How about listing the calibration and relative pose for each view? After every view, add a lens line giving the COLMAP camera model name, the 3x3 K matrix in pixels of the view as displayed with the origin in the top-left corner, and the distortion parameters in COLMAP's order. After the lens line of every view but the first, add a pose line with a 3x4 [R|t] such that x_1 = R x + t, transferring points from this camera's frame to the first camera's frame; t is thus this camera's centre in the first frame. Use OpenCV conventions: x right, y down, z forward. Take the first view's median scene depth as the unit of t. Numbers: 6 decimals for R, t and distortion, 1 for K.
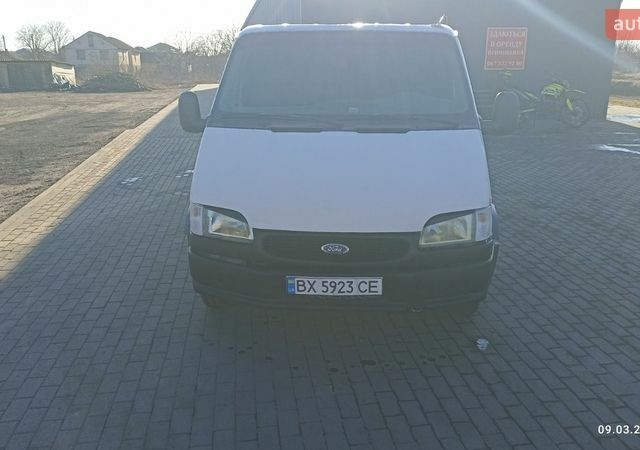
lens RADIAL K [[591.0, 0, 322.8], [0, 591.0, 219.0], [0, 0, 1]] dist [0.048297, 0.000000]
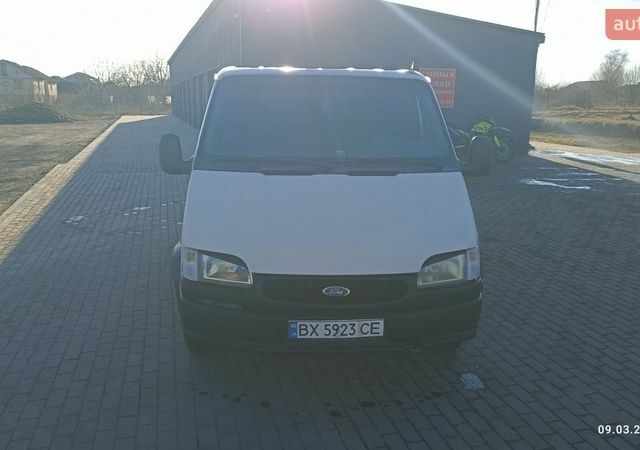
lens RADIAL K [[591.0, 0, 322.8], [0, 591.0, 218.1], [0, 0, 1]] dist [0.048297, 0.000000]
pose [[0.991914, -0.012296, 0.126314, -0.116049], [0.019073, 0.998435, -0.052581, -0.019974], [-0.125470, 0.054565, 0.990596, -0.003187]]
